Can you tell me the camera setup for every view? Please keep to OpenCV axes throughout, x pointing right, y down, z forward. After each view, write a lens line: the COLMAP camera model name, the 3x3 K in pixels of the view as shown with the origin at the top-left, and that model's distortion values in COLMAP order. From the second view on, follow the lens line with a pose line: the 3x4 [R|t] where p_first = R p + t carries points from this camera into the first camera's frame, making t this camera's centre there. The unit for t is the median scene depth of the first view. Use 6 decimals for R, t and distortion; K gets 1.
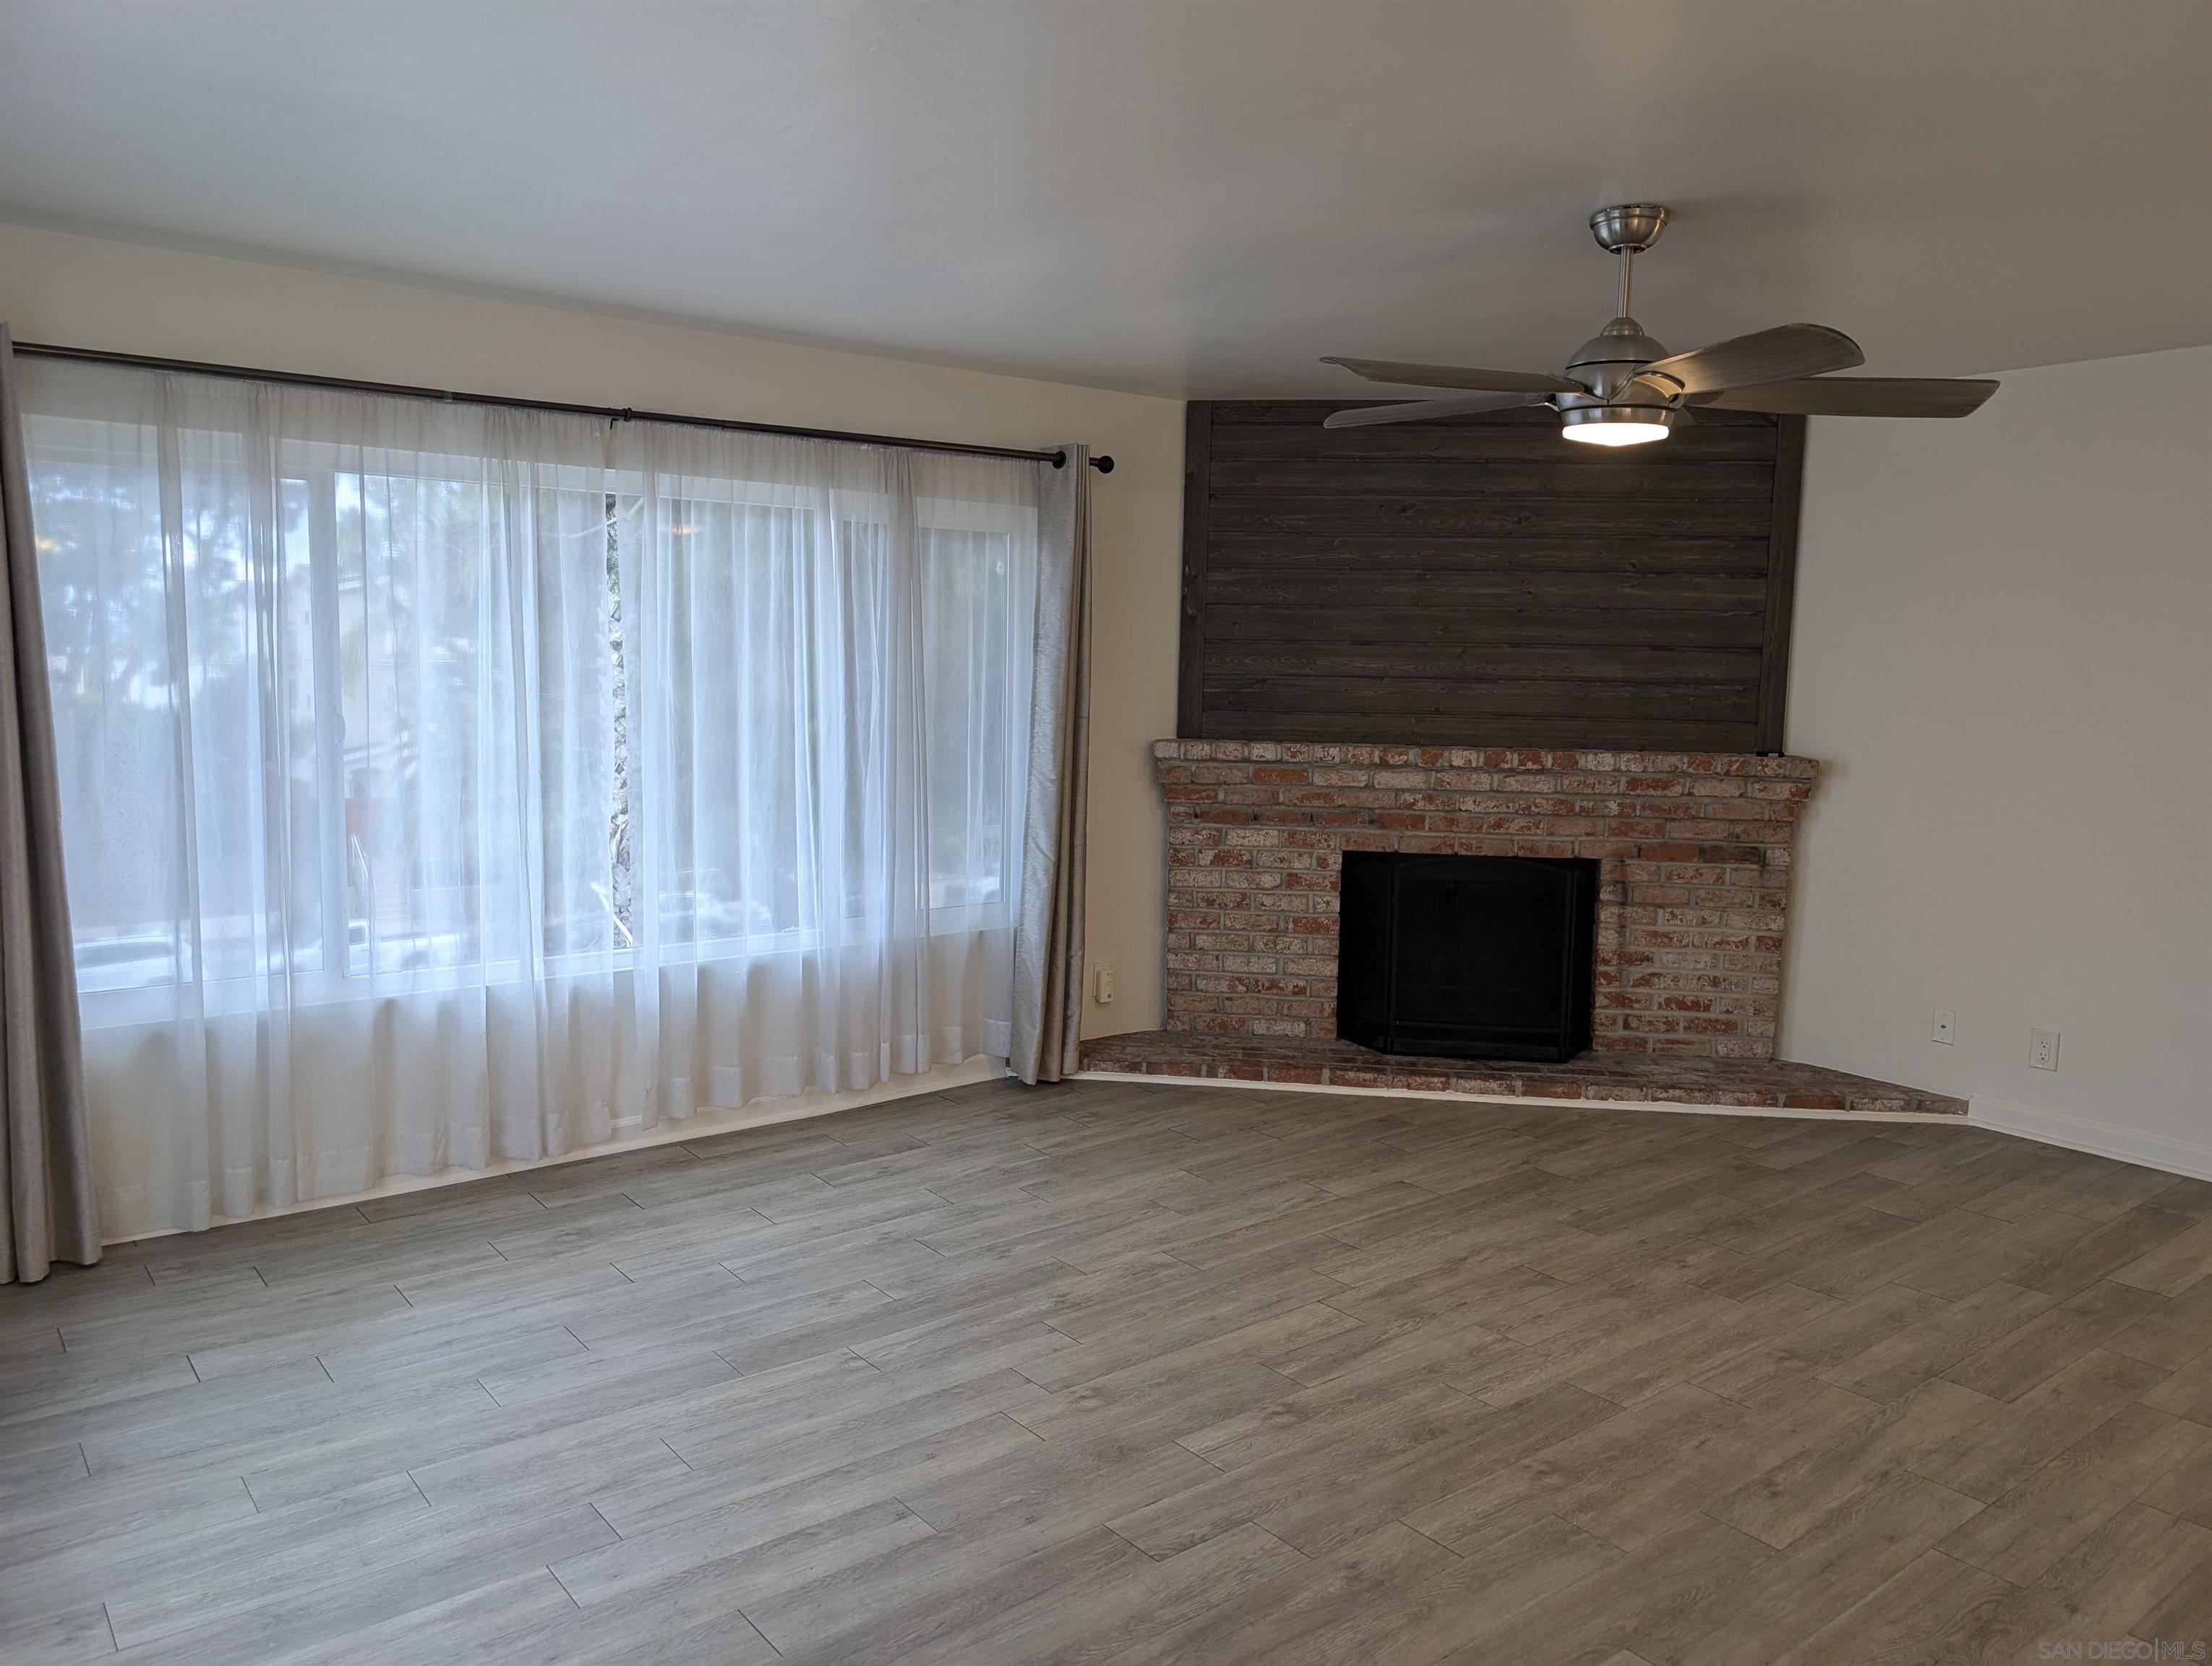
lens RADIAL K [[1585.0, 0, 1119.1], [0, 1585.0, 834.7], [0, 0, 1]] dist [0.025997, -0.015617]
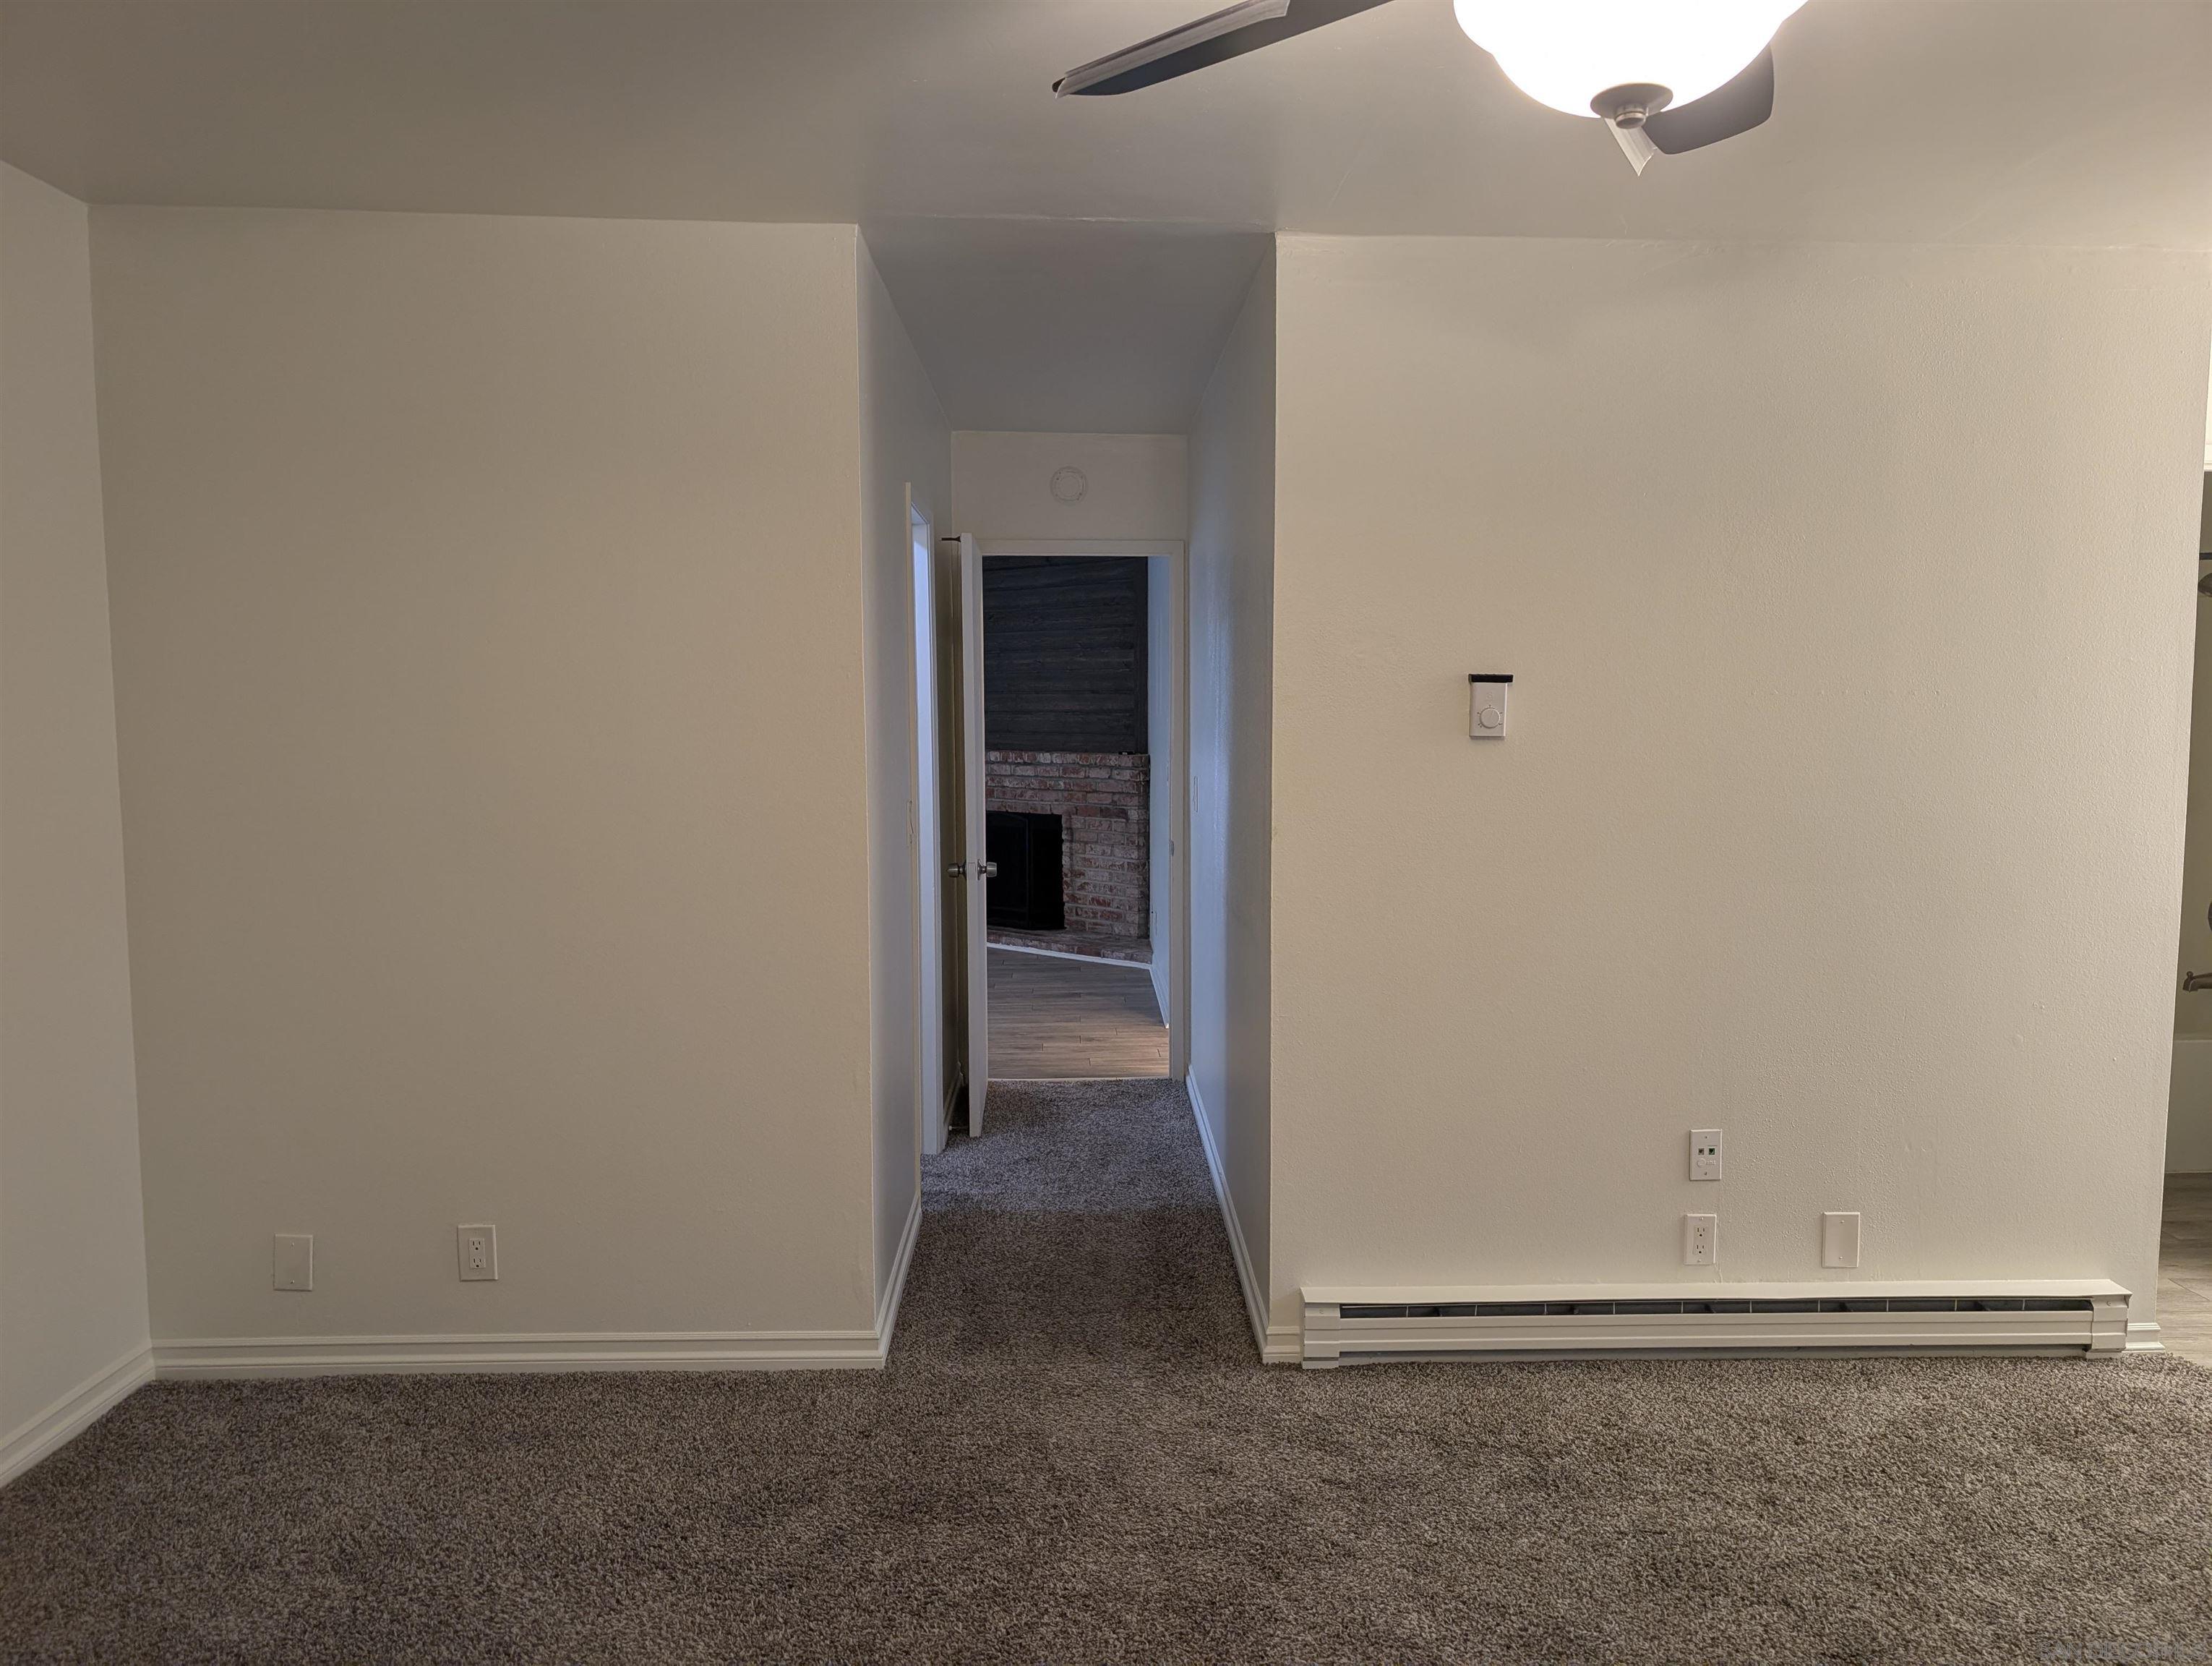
lens RADIAL K [[1585.0, 0, 1104.8], [0, 1585.0, 838.1], [0, 0, 1]] dist [0.025997, -0.015617]
pose [[0.791920, 0.024750, -0.610123, 1.390974], [-0.038819, 0.999198, -0.009853, 0.055576], [0.609390, 0.031487, 0.792245, -0.333556]]
